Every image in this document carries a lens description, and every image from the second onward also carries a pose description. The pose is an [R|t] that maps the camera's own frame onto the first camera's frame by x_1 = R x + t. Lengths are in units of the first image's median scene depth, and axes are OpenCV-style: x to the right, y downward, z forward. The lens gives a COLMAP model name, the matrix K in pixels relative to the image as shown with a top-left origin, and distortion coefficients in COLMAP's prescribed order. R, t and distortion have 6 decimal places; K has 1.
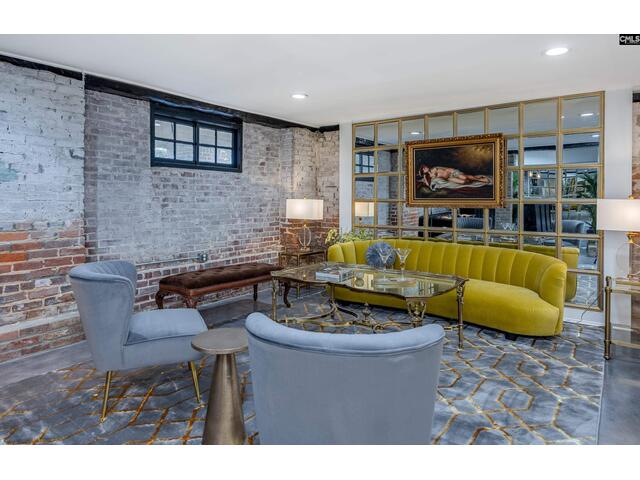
lens RADIAL K [[362.1, 0, 348.9], [0, 362.1, 241.5], [0, 0, 1]] dist [-0.001510, -0.000705]
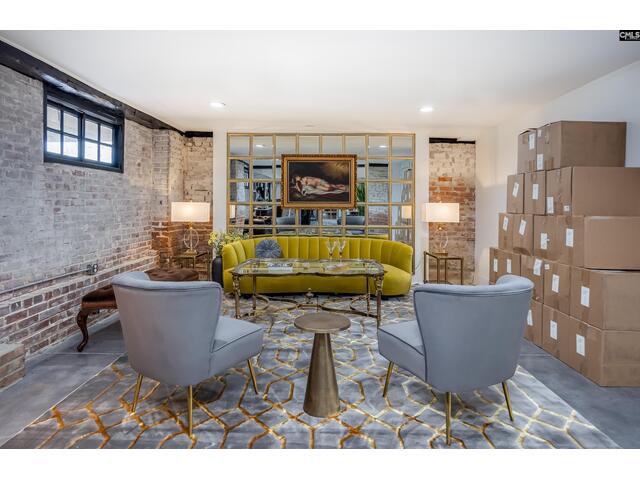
lens RADIAL K [[324.8, 0, 320.0], [0, 324.8, 240.0], [0, 0, 1]] dist [-0.001059, 0.000104]
pose [[0.838256, -0.060292, 0.541934, -0.374349], [0.060640, 0.998011, 0.017236, -0.005877], [-0.541895, 0.018415, 0.840244, 0.046011]]
